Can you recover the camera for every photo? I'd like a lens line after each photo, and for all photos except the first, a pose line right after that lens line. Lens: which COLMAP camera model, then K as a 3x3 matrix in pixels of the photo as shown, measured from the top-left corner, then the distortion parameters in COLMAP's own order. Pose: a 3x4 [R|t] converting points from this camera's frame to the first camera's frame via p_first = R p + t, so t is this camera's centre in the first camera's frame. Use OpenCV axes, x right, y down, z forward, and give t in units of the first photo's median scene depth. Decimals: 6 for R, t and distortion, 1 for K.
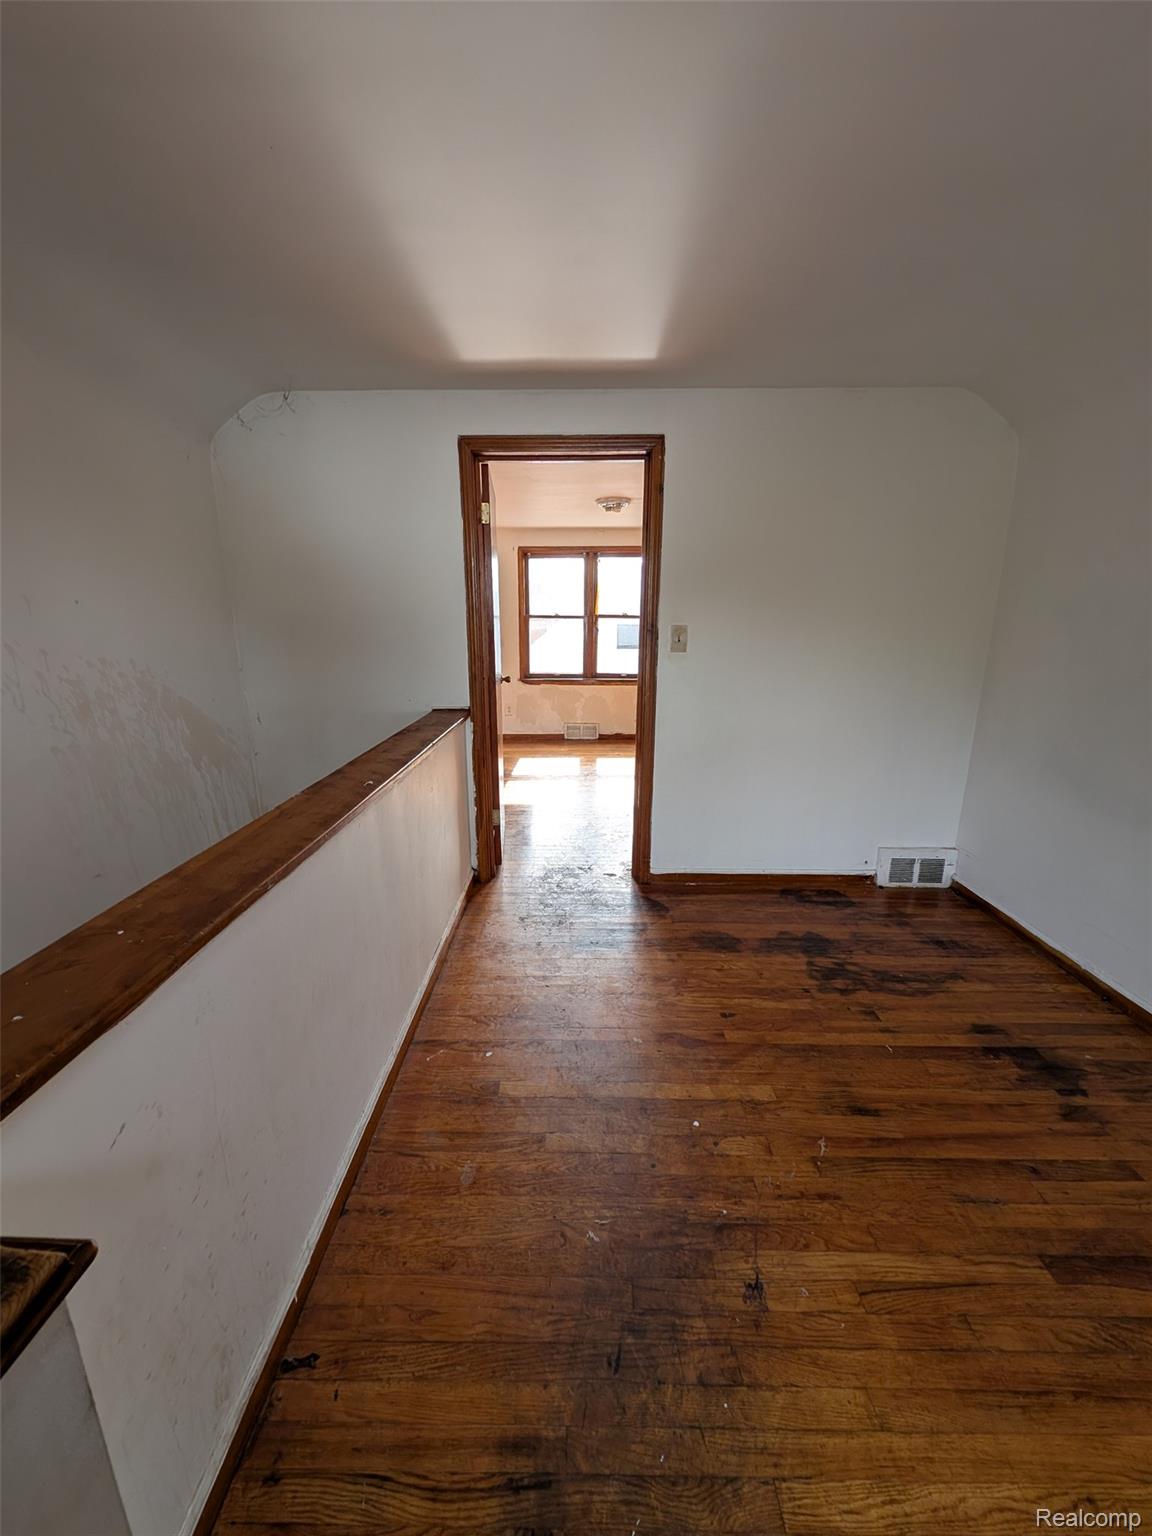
lens RADIAL K [[571.2, 0, 568.4], [0, 571.2, 760.9], [0, 0, 1]] dist [0.007757, -0.003456]
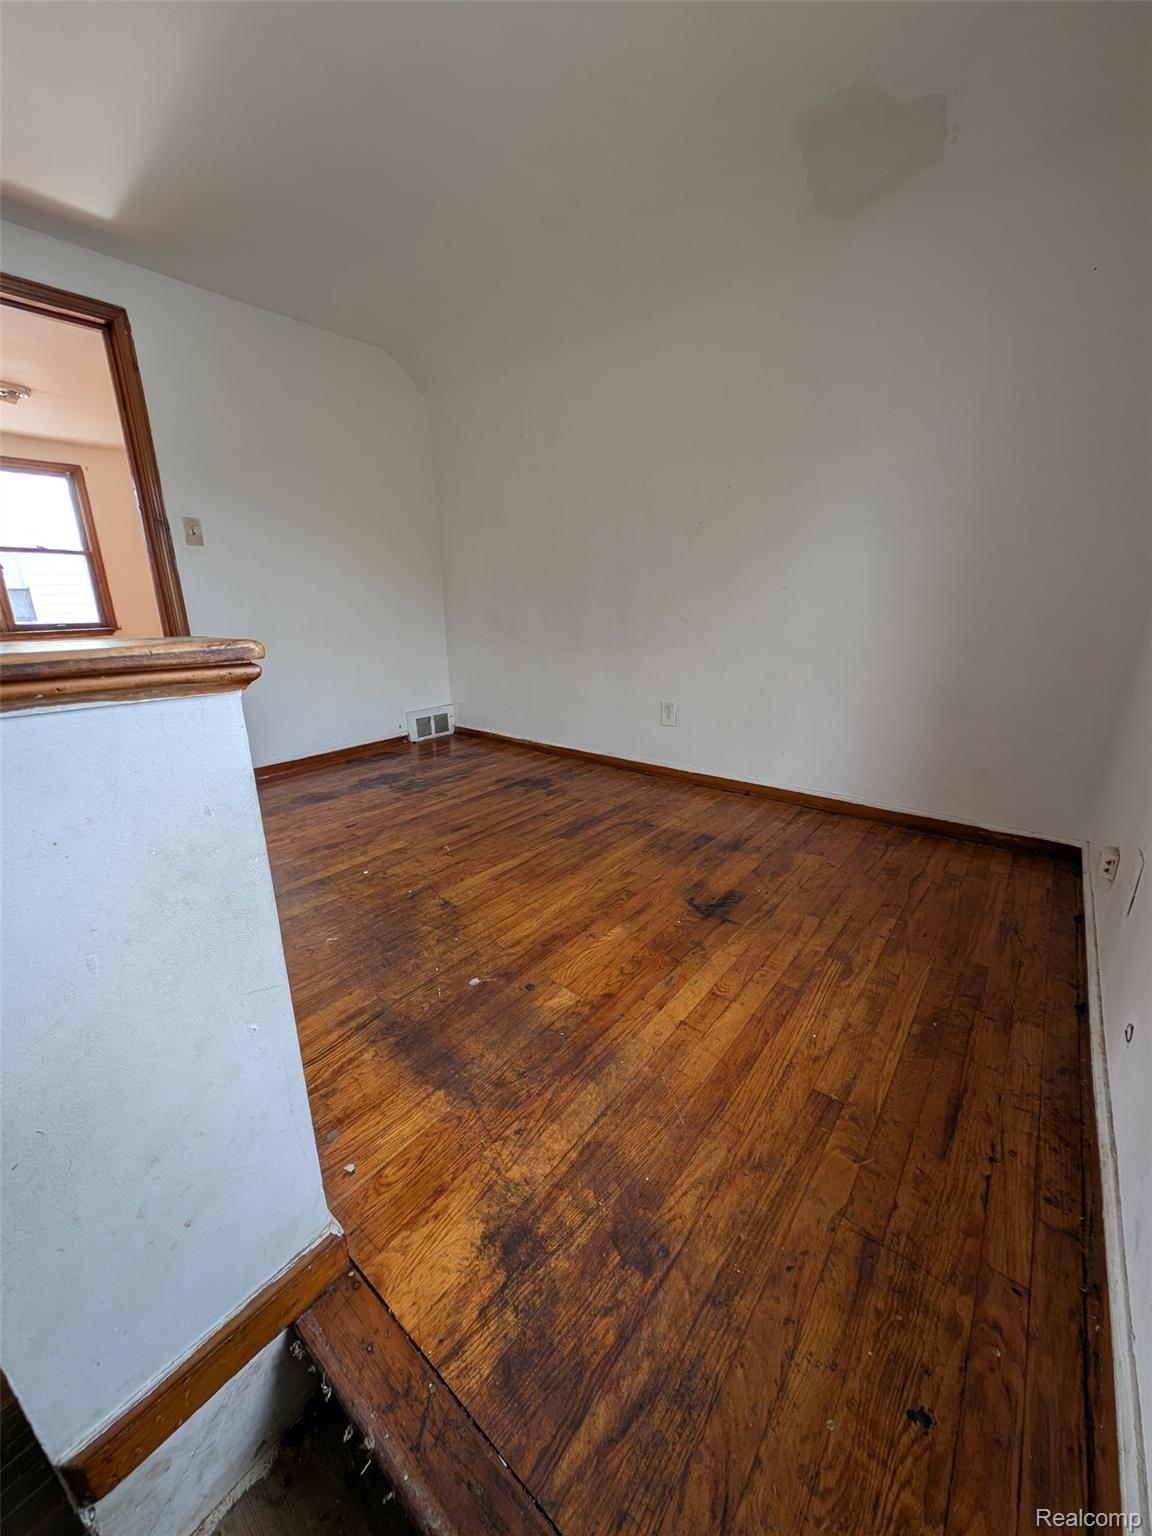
lens RADIAL K [[571.2, 0, 568.4], [0, 571.2, 760.9], [0, 0, 1]] dist [0.007757, -0.003456]
pose [[0.627940, -0.230336, 0.743395, -0.327889], [0.206959, 0.970228, 0.125802, 0.261539], [-0.750239, 0.074856, 0.656915, -0.183941]]
